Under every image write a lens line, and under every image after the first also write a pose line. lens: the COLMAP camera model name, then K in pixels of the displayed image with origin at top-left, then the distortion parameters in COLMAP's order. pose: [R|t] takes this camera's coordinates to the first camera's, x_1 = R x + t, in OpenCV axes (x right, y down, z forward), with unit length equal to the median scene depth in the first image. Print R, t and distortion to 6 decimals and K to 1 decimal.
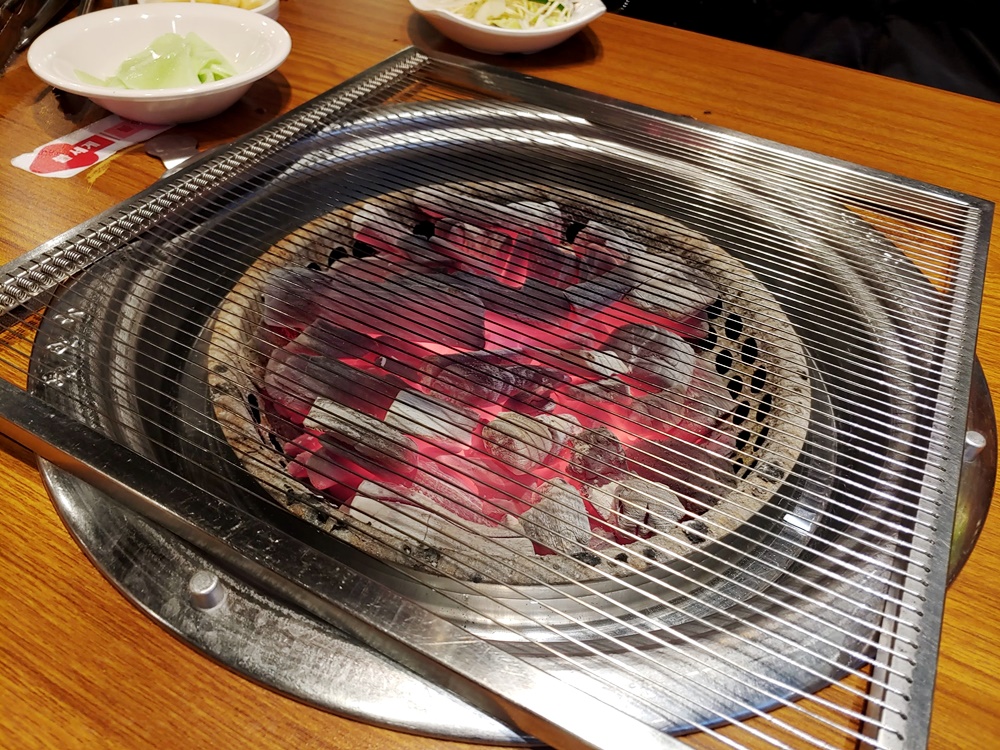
lens RADIAL K [[806.7, 0, 500.0], [0, 806.7, 375.0], [0, 0, 1]] dist [-0.060266, 0.018090]
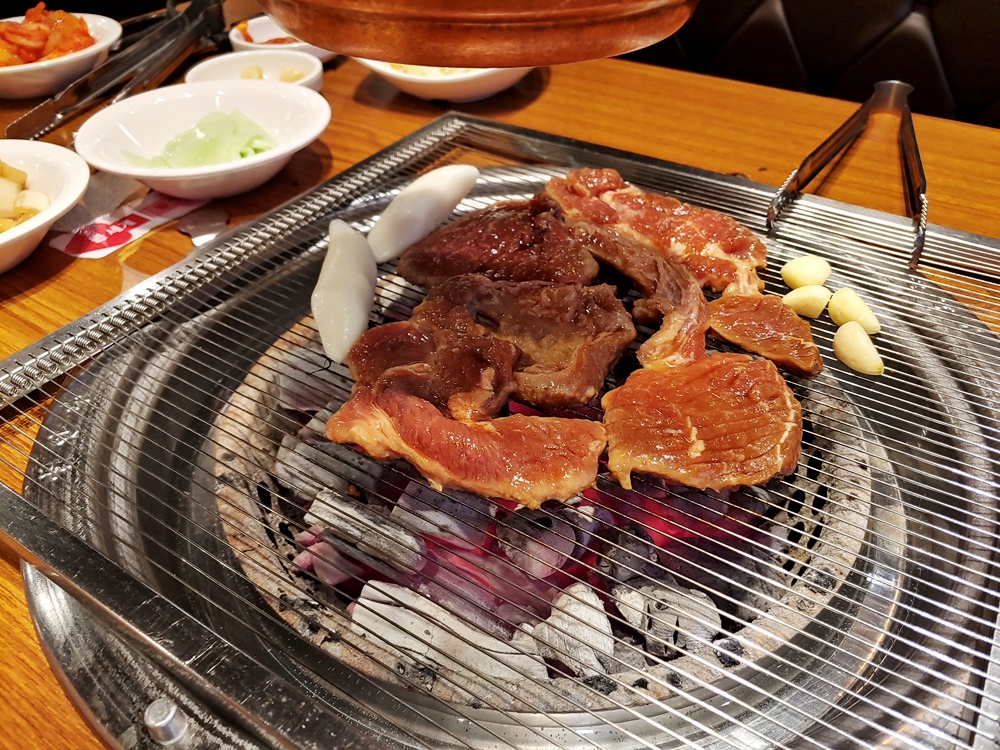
lens RADIAL K [[806.7, 0, 500.0], [0, 806.7, 375.0], [0, 0, 1]] dist [-0.060266, 0.018090]
pose [[0.994529, -0.008158, -0.104139, 0.082904], [0.001749, 0.998107, -0.061481, -0.051325], [0.104444, 0.060962, 0.992661, 0.085344]]
